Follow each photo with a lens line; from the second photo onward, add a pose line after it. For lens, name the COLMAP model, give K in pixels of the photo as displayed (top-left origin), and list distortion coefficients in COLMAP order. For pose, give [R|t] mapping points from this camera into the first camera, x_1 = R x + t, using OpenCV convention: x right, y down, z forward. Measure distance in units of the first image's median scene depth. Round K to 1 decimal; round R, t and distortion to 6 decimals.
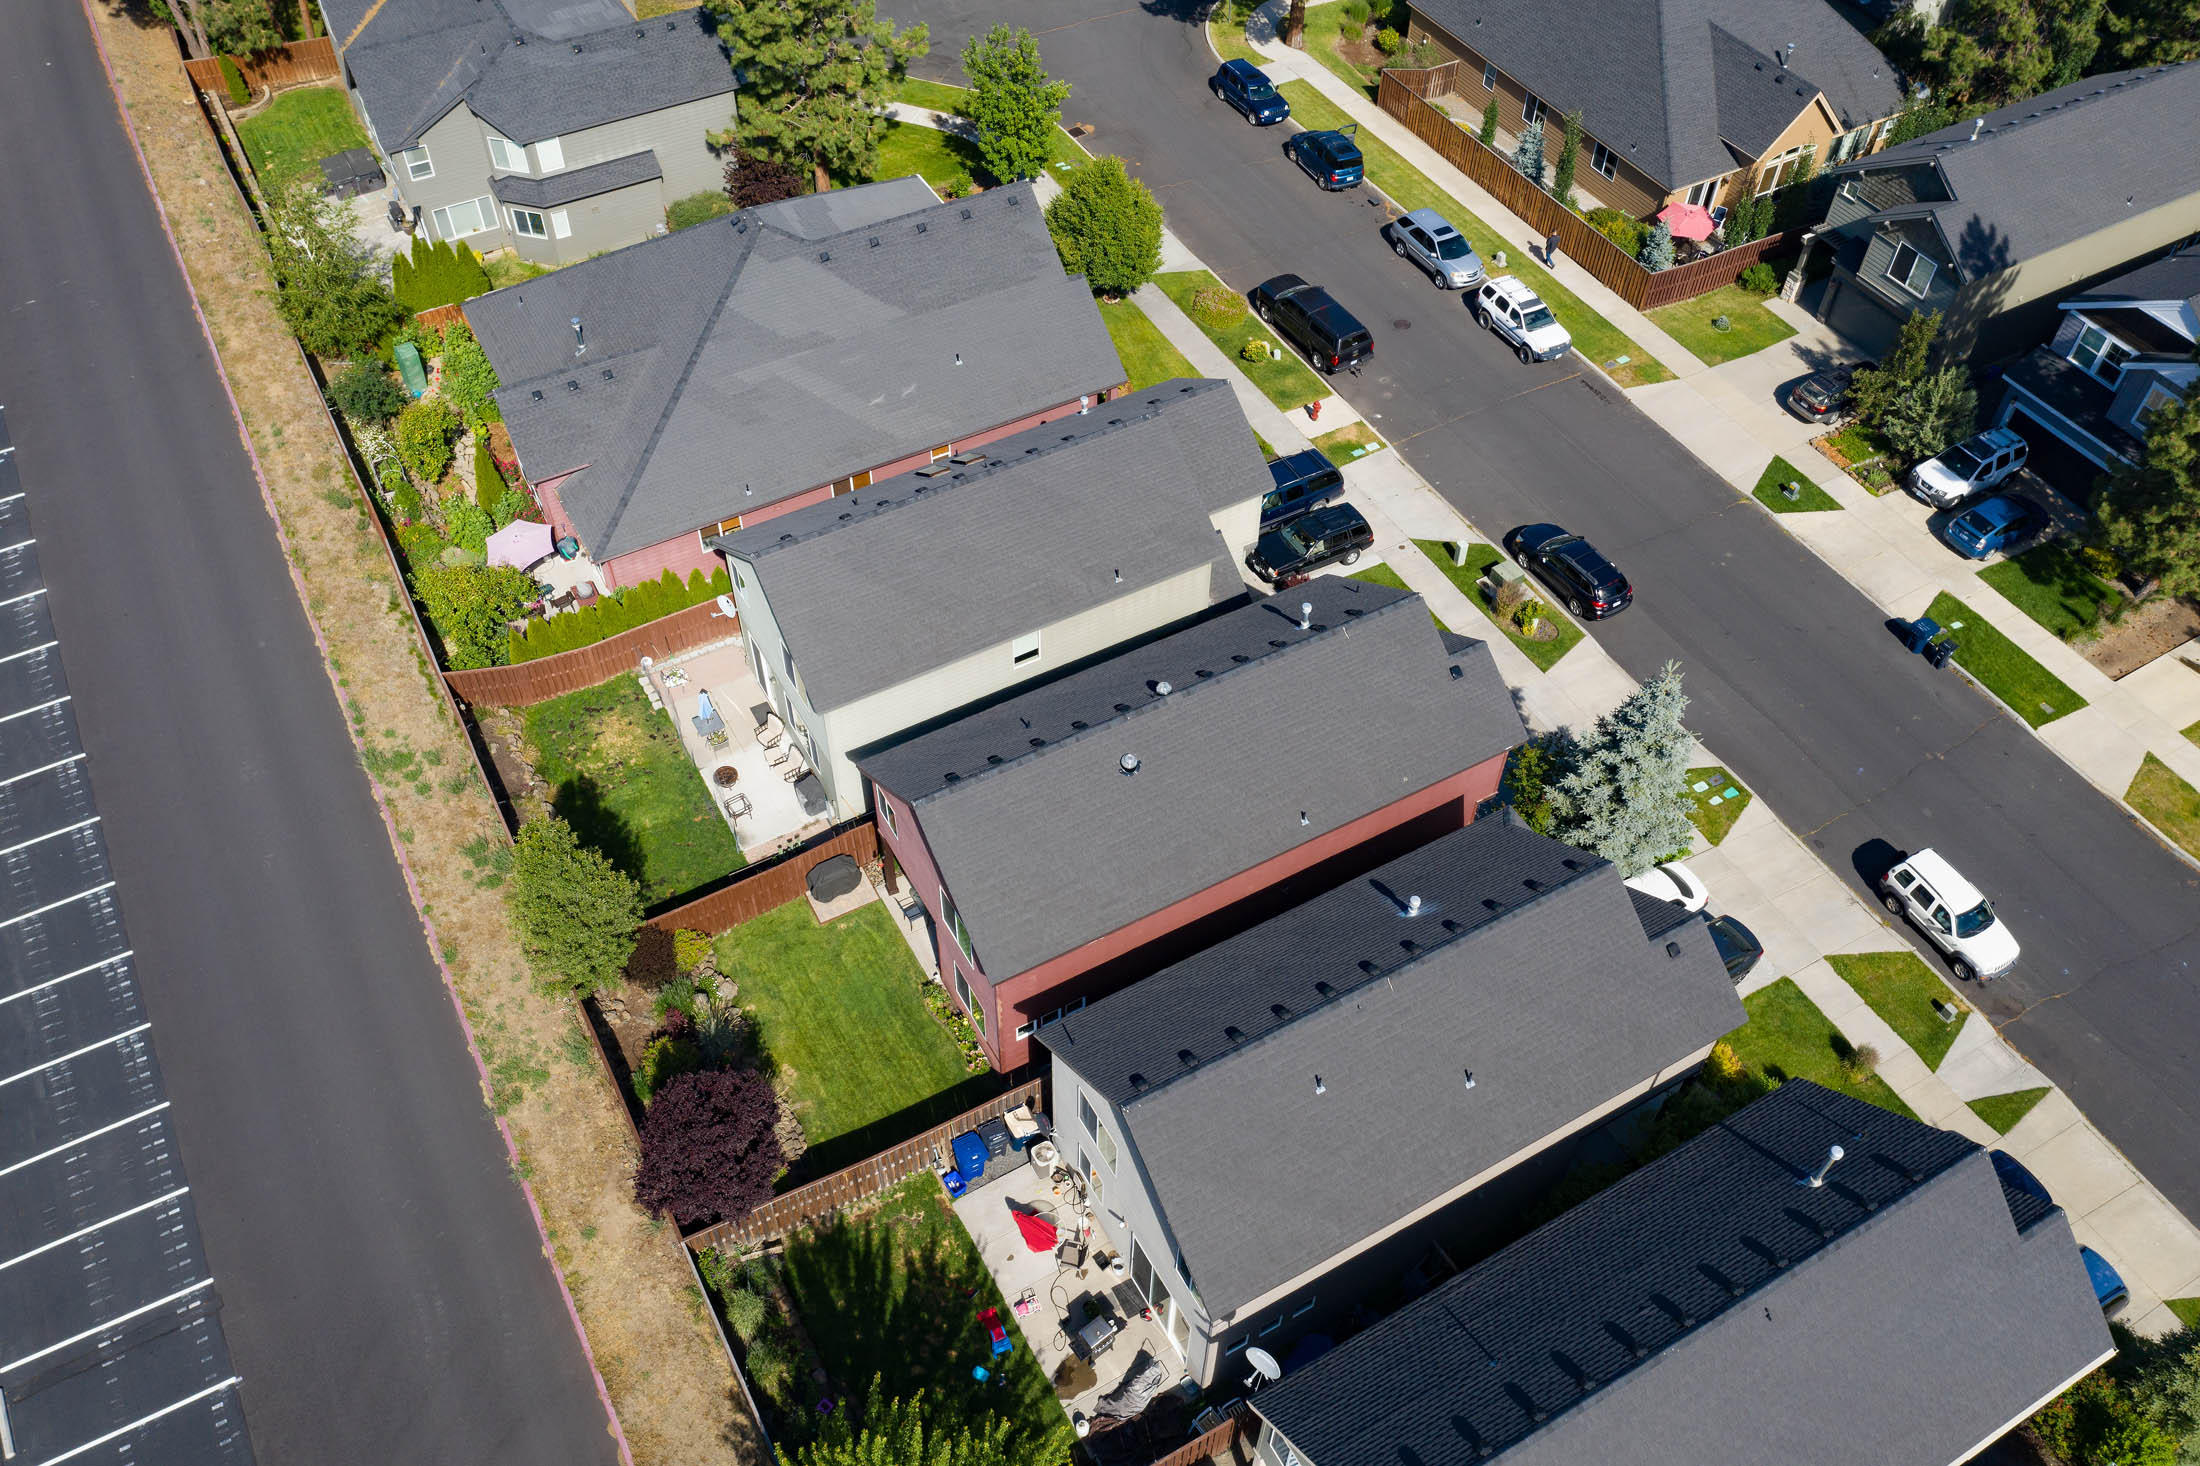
lens RADIAL K [[1728.6, 0, 1101.4], [0, 1728.6, 729.2], [0, 0, 1]] dist [-0.012953, 0.005095]
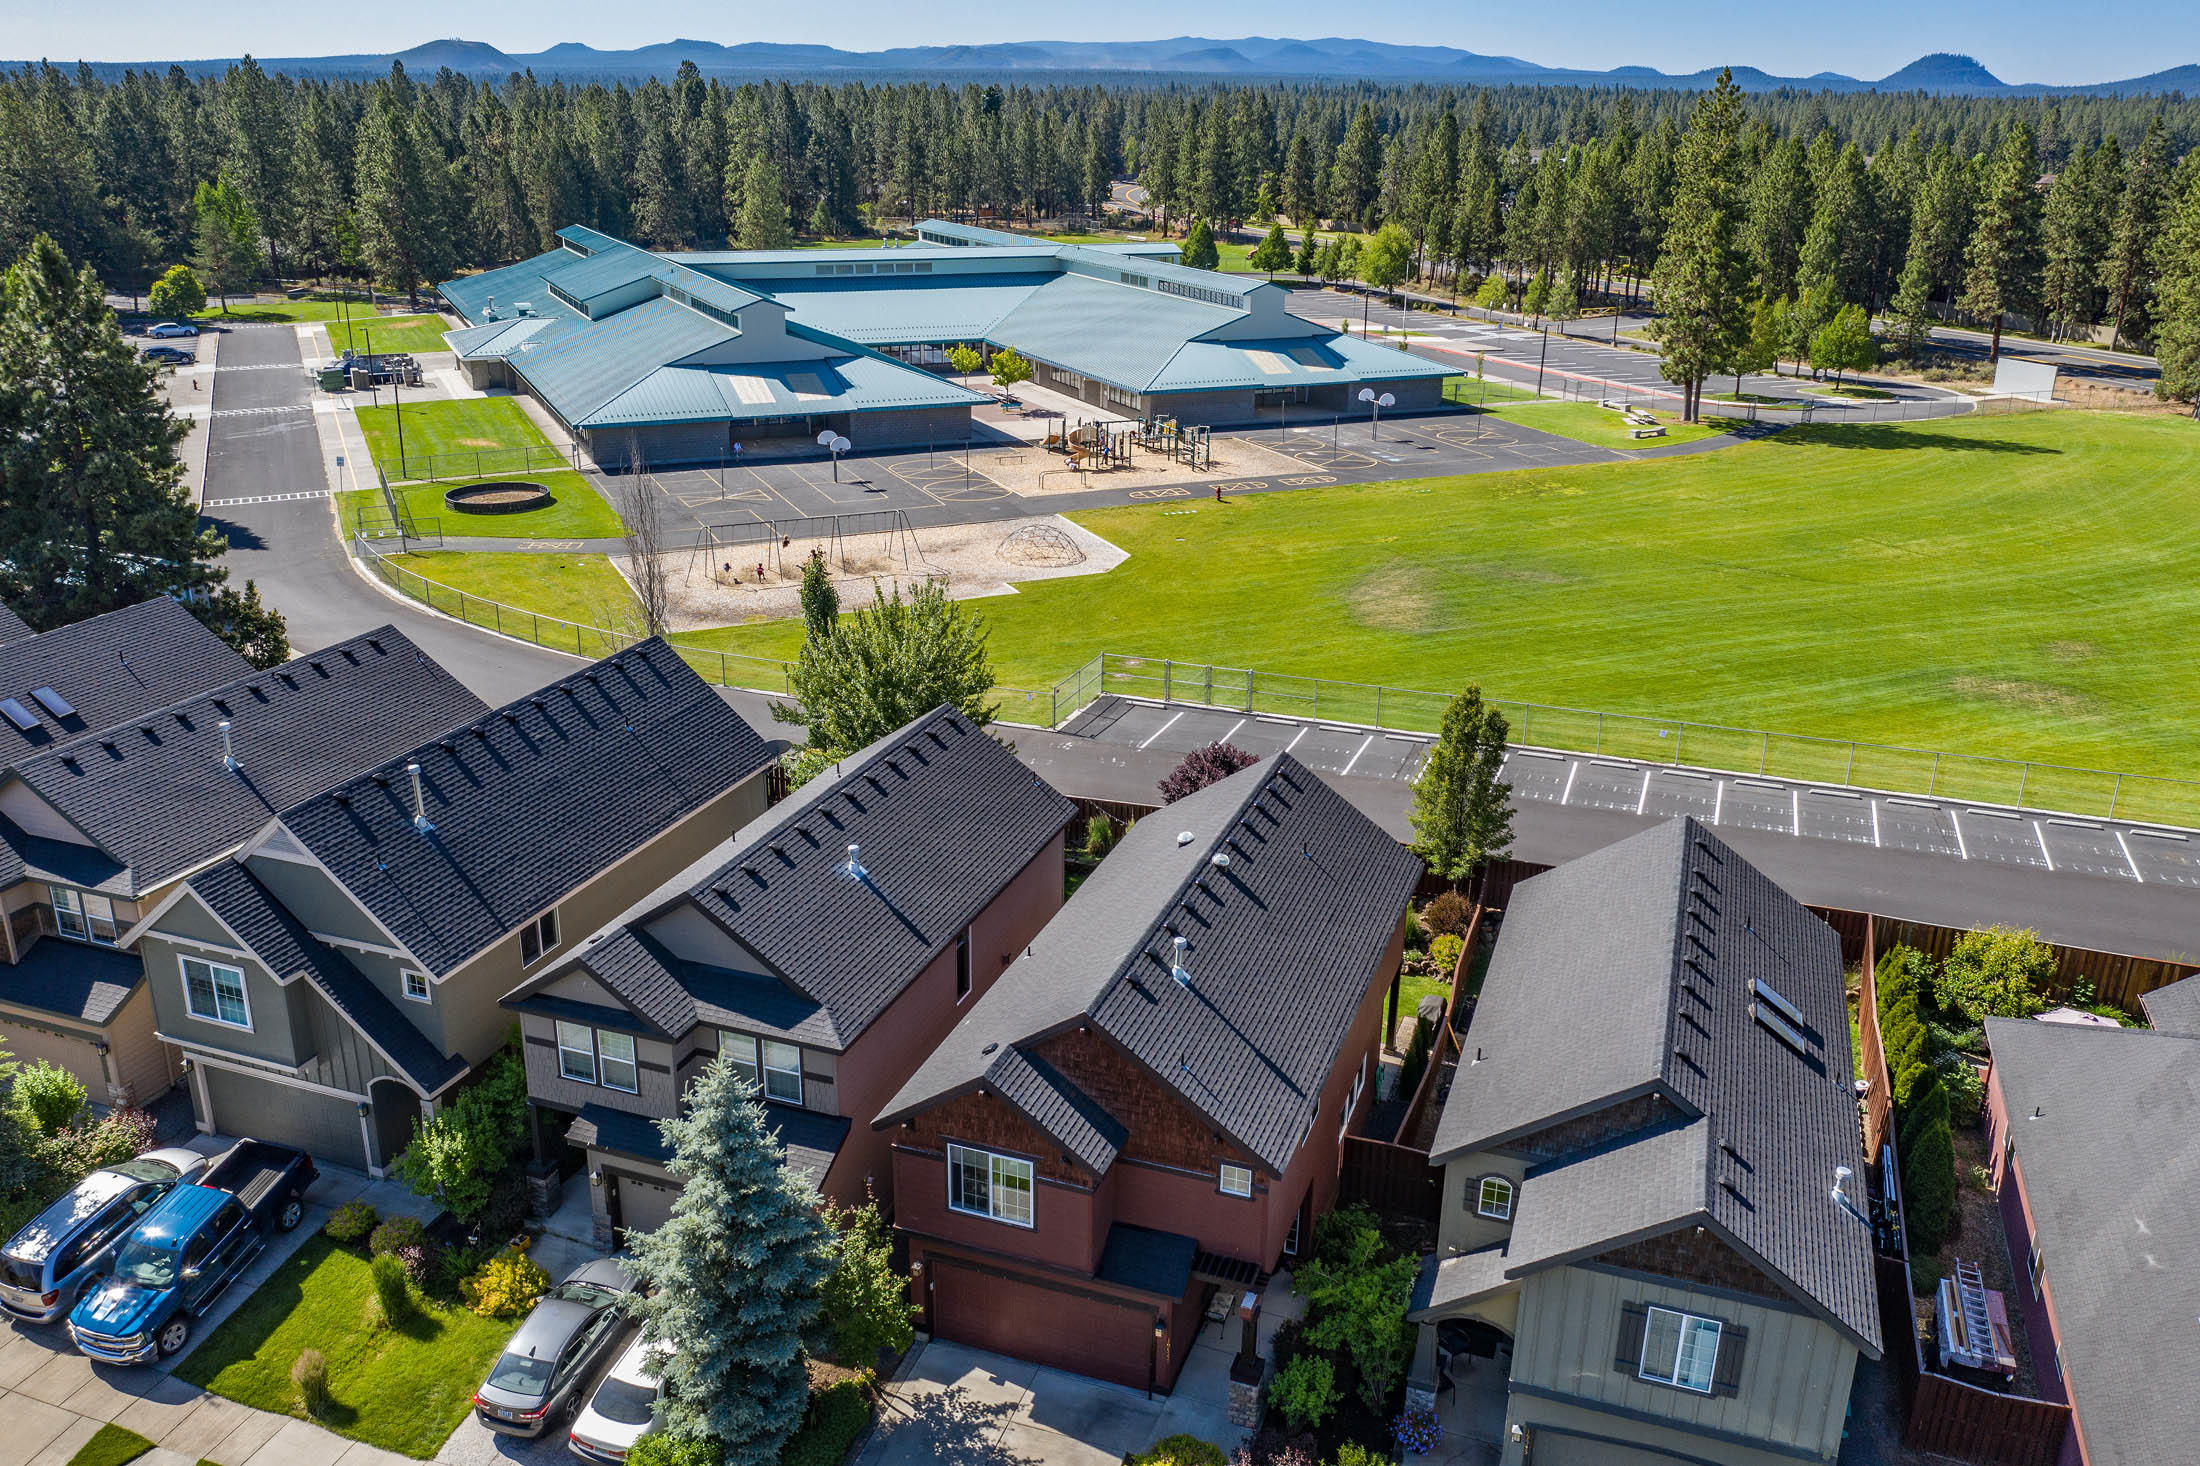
lens RADIAL K [[1727.1, 0, 1101.6], [0, 1727.1, 730.2], [0, 0, 1]] dist [-0.015043, 0.007600]
pose [[-0.756683, 0.200060, -0.622421, 0.457408], [-0.509155, 0.416877, 0.752977, -0.506983], [0.410113, 0.886673, -0.213582, 0.813445]]
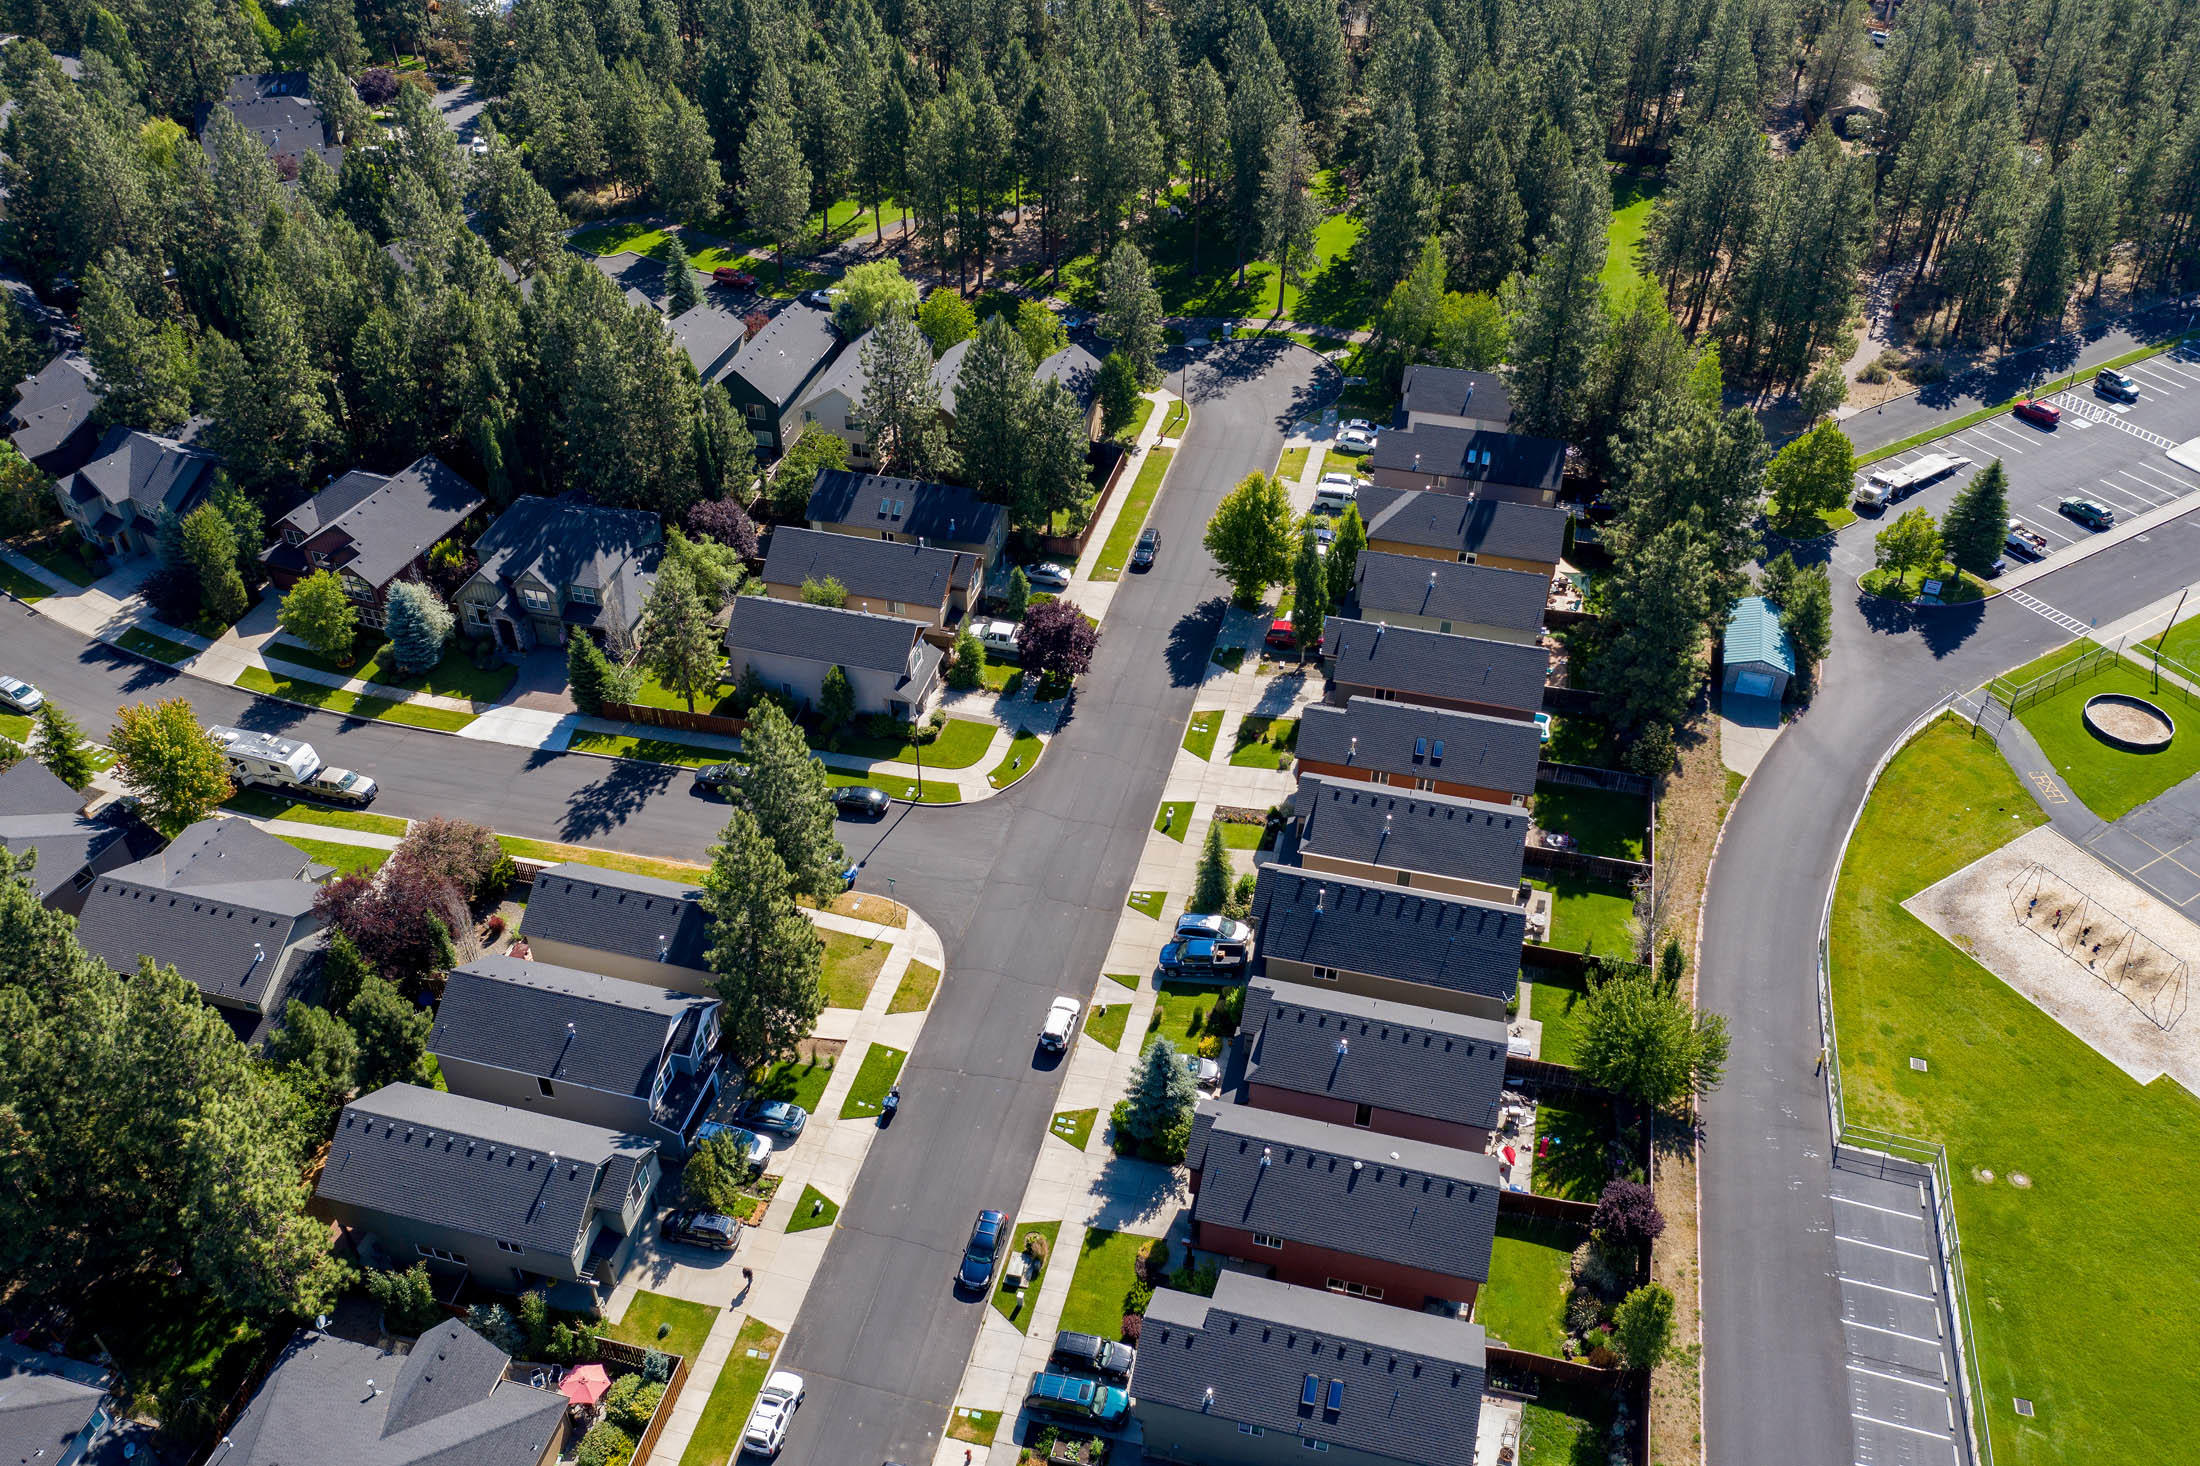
lens RADIAL K [[1731.8, 0, 1100.8], [0, 1731.8, 719.6], [0, 0, 1]] dist [-0.014033, 0.008123]
pose [[-0.722684, -0.443136, 0.530432, -0.434724], [0.512842, 0.170714, 0.841338, -1.452678], [-0.463379, 0.880050, 0.103886, 0.345606]]
